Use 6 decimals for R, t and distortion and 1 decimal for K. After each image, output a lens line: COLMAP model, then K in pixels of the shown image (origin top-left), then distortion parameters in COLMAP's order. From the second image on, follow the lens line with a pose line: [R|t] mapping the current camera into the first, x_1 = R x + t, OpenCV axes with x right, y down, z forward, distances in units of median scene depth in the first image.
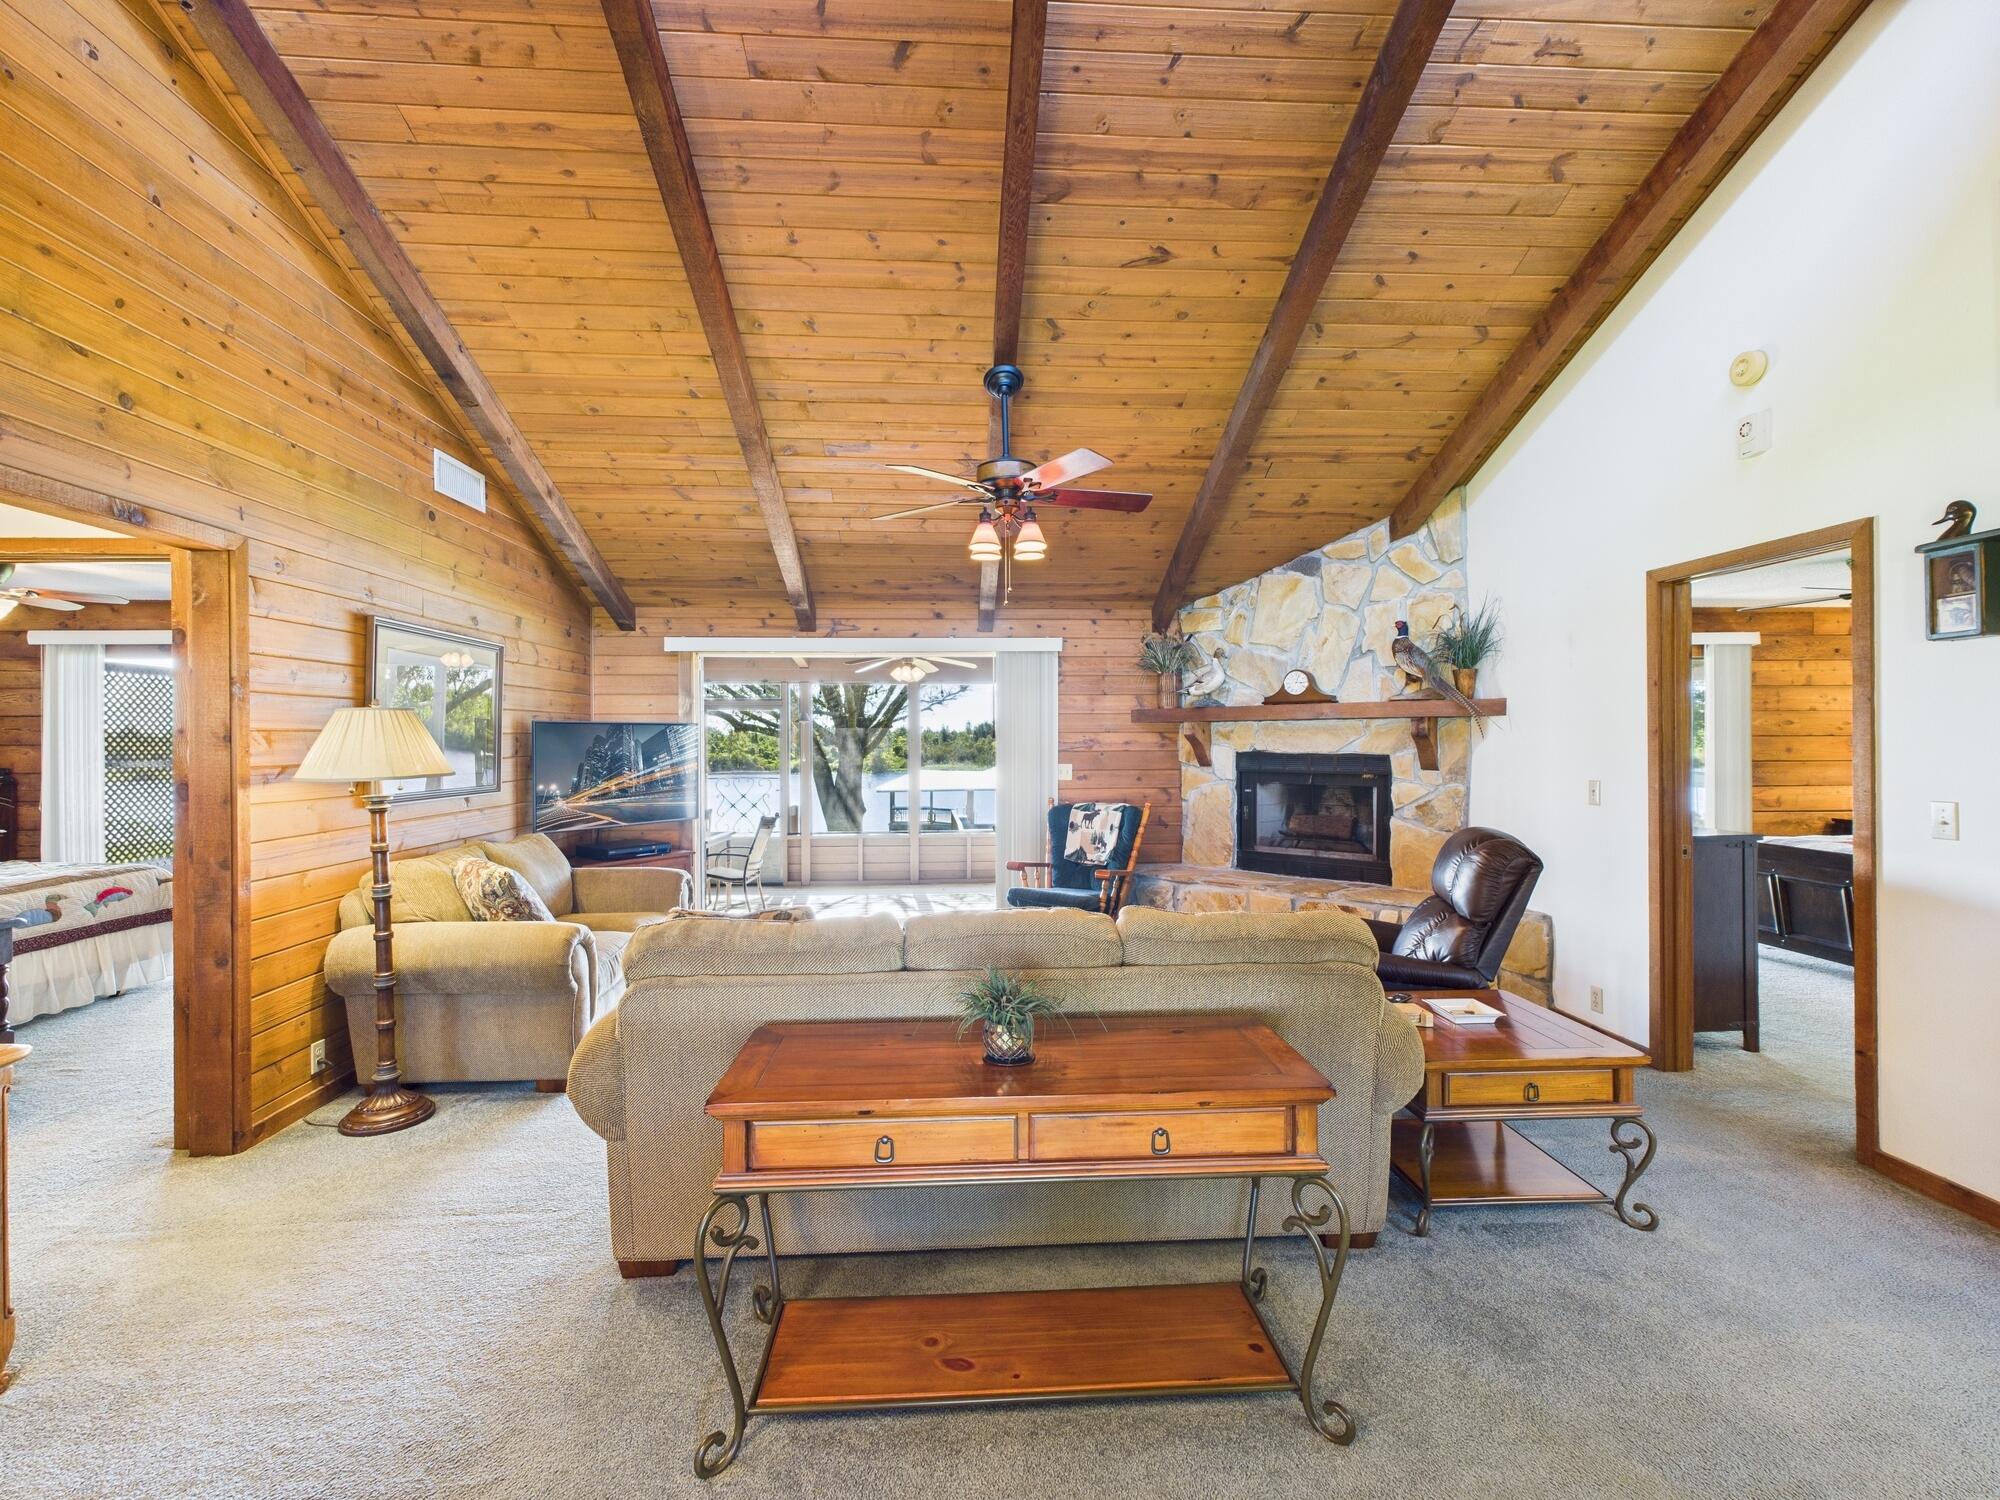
lens RADIAL K [[876.3, 0, 999.1], [0, 876.3, 738.0], [0, 0, 1]] dist [0.001669, -0.000521]
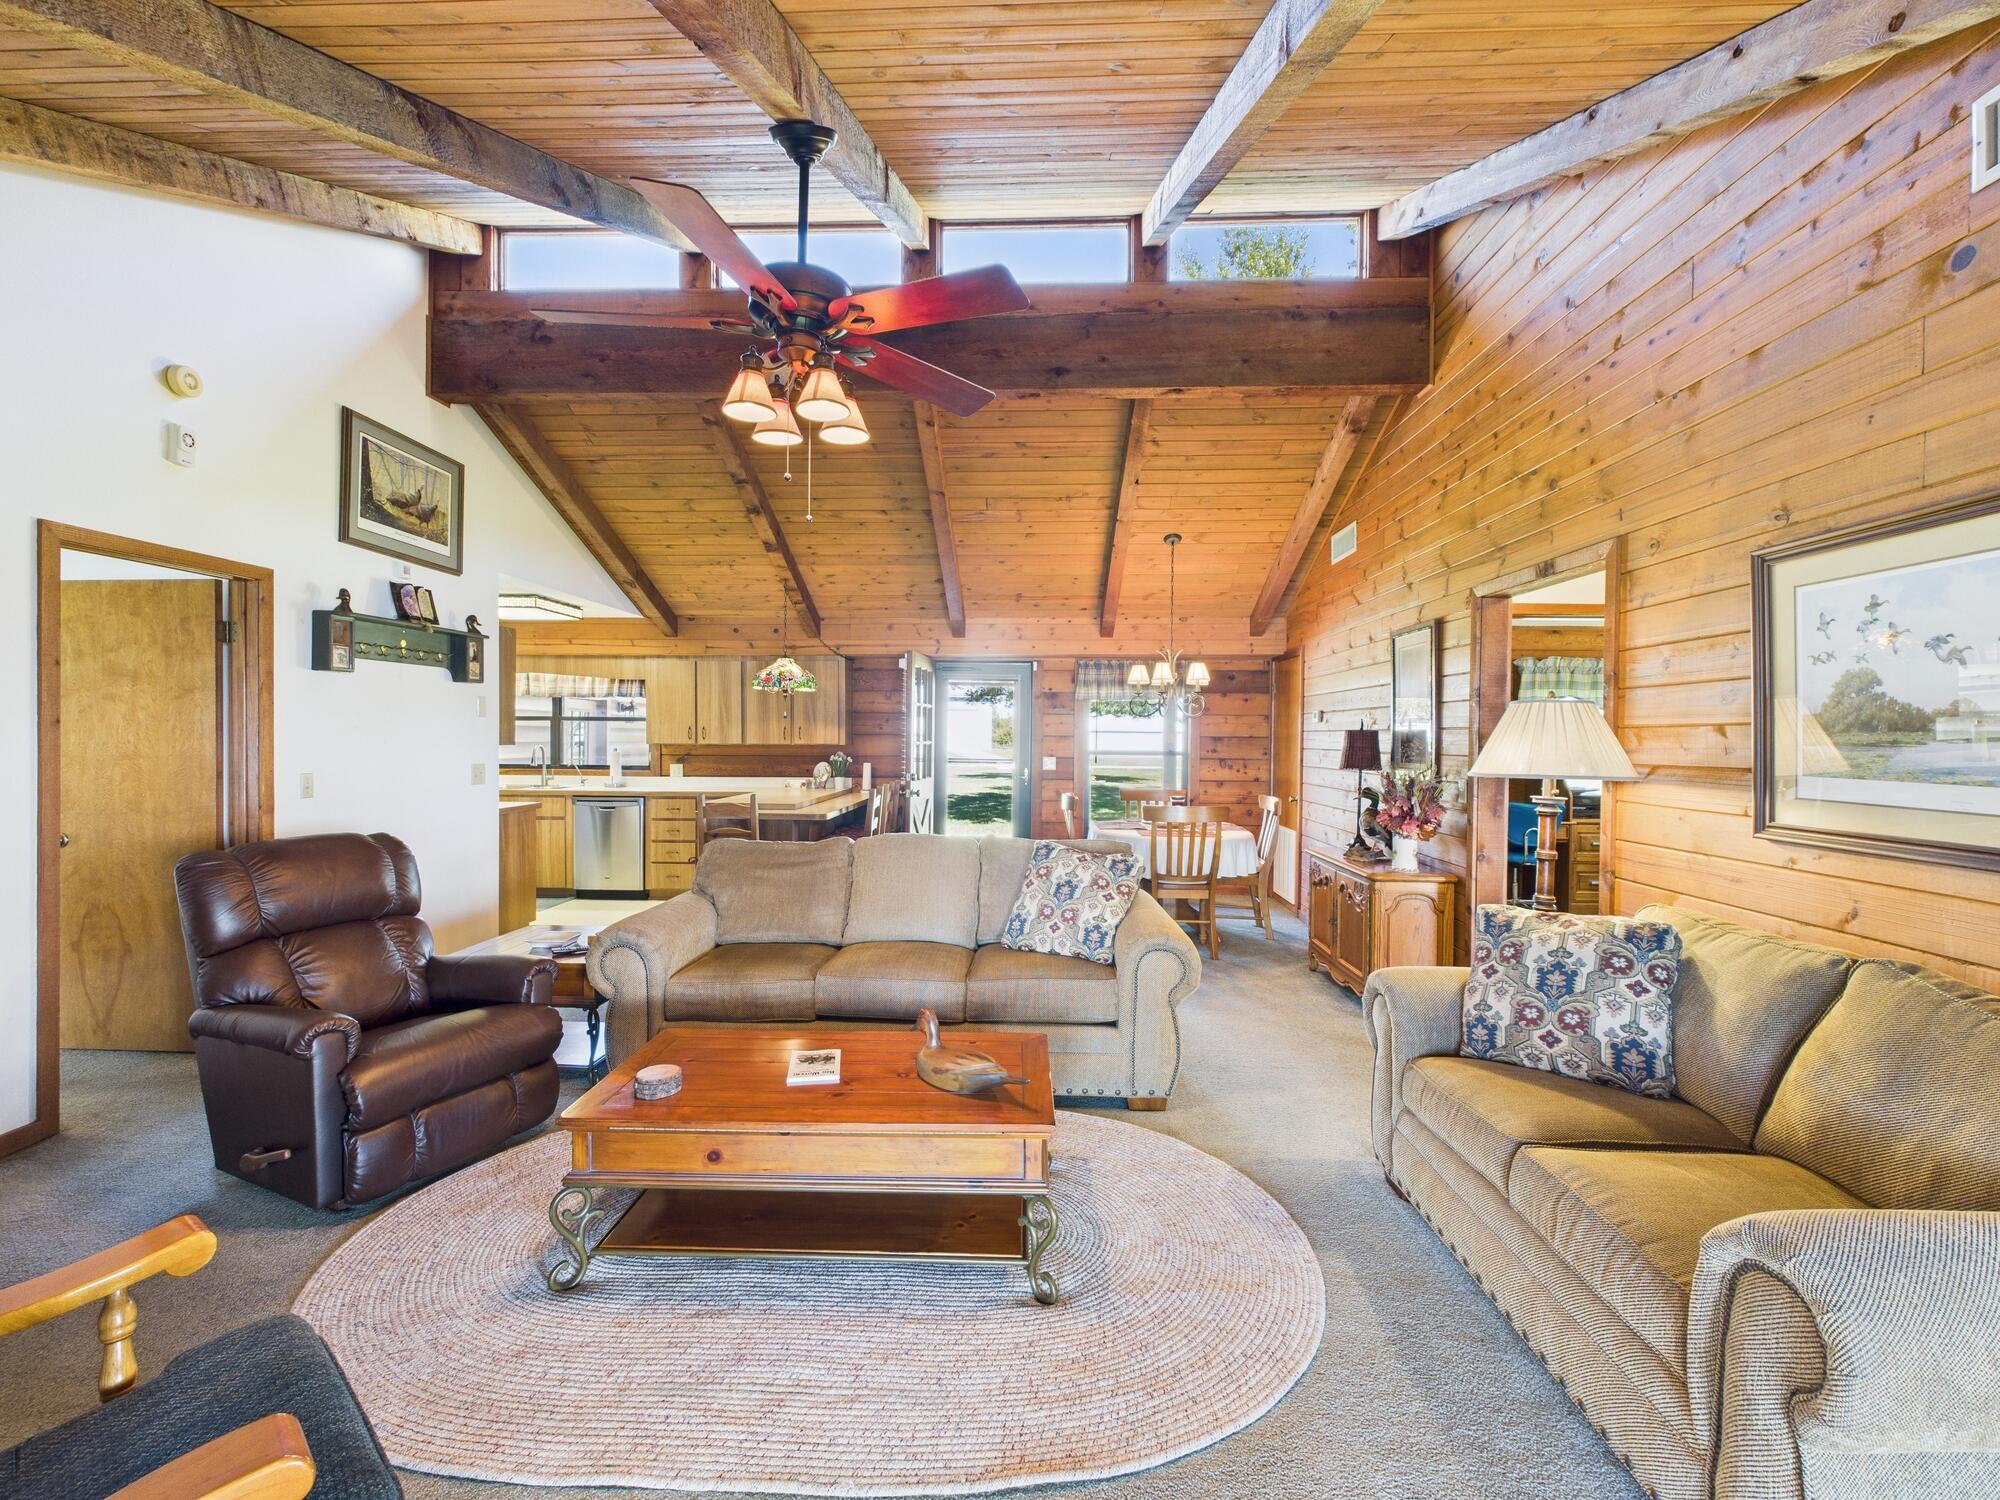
lens RADIAL K [[876.3, 0, 1006.1], [0, 876.3, 742.5], [0, 0, 1]] dist [0.001669, -0.000521]
pose [[-0.994130, -0.003515, 0.108131, -0.272203], [-0.002752, 0.999970, 0.007199, 0.003577], [-0.108153, 0.006859, -0.994111, 2.149767]]
